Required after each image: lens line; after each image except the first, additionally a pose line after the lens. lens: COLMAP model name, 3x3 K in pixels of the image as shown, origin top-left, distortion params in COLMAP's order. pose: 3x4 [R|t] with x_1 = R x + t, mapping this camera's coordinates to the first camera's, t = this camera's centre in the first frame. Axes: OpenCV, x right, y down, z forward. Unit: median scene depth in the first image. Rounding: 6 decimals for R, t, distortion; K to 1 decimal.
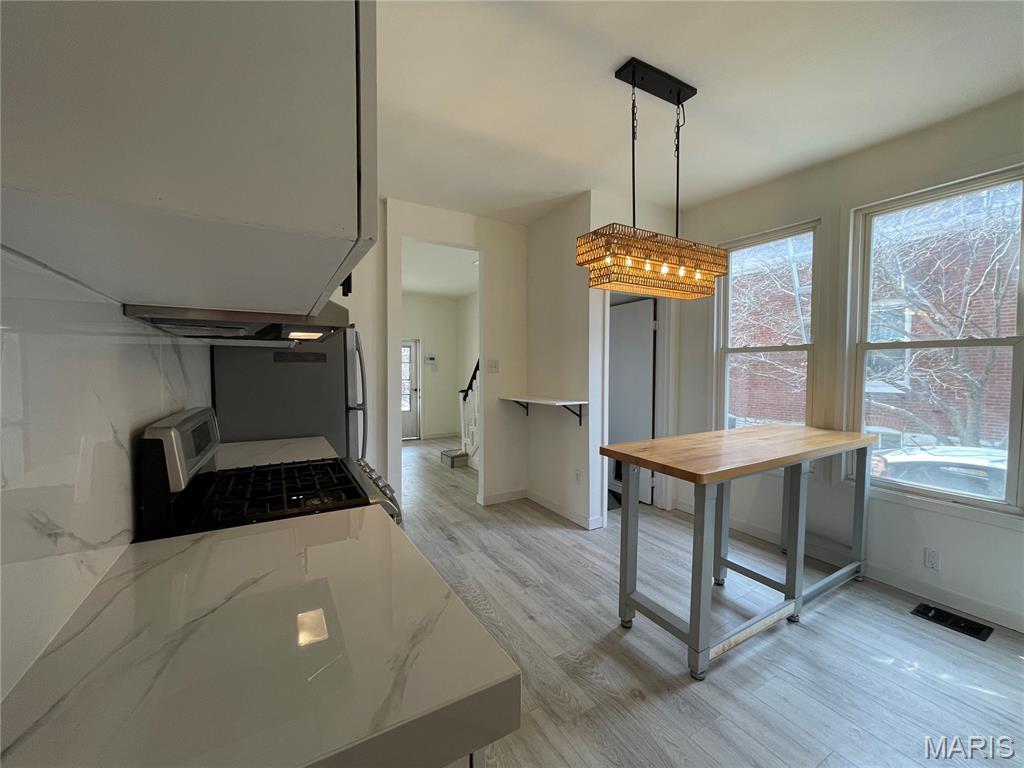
lens RADIAL K [[416.7, 0, 512.8], [0, 416.7, 384.6], [0, 0, 1]] dist [-0.002594, 0.000104]
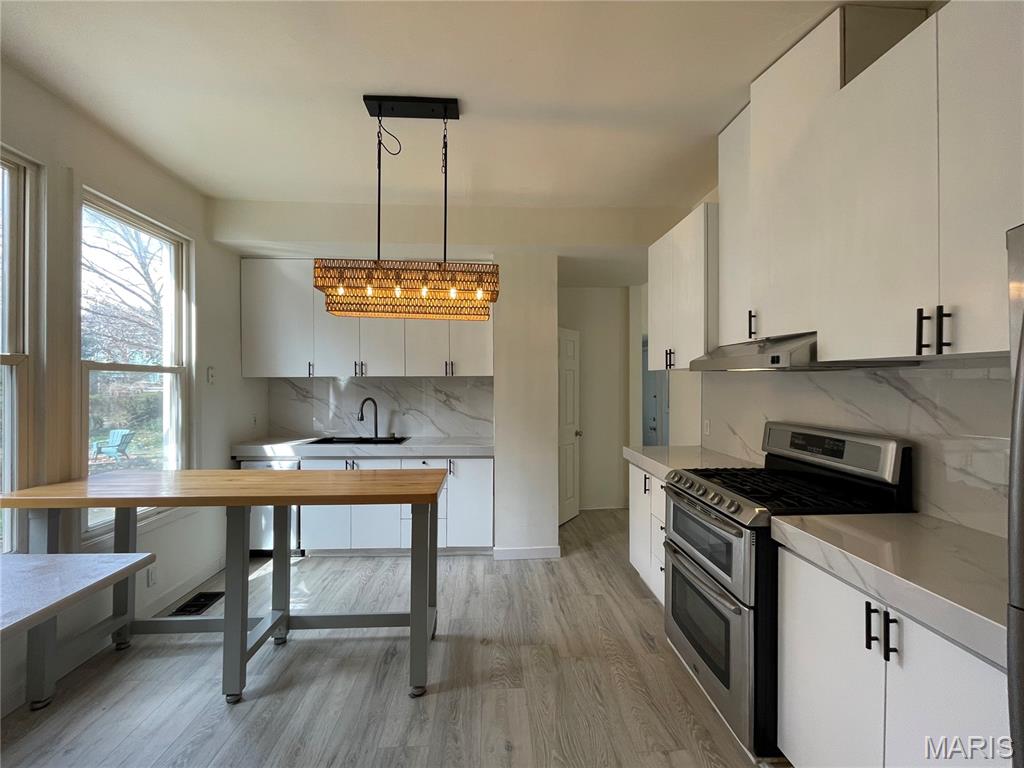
lens RADIAL K [[416.7, 0, 512.8], [0, 416.7, 384.6], [0, 0, 1]] dist [-0.002594, 0.000104]
pose [[-0.893090, 0.000860, 0.449876, -0.305779], [0.019952, 0.999090, 0.037697, -0.092032], [-0.449435, 0.042643, -0.892295, 1.752687]]
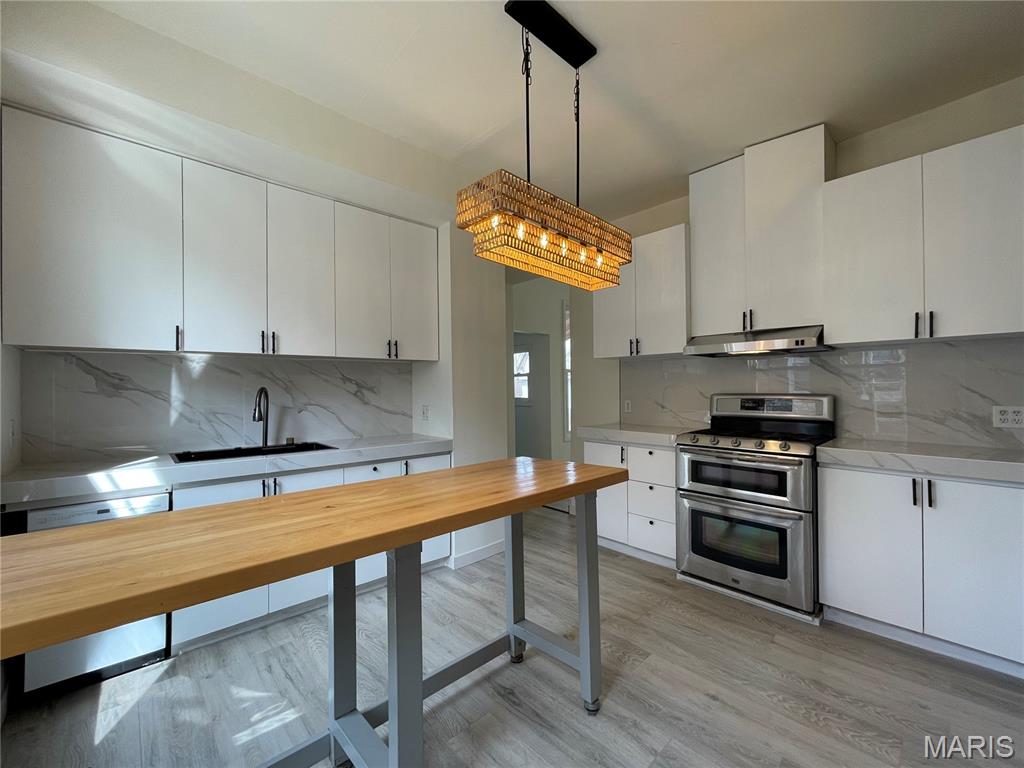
lens RADIAL K [[416.7, 0, 512.8], [0, 416.7, 384.6], [0, 0, 1]] dist [-0.002594, 0.000104]
pose [[-0.974458, 0.010004, -0.224346, 0.606822], [0.003350, 0.999544, 0.030020, -0.022970], [0.224544, 0.028501, -0.974047, 1.777381]]
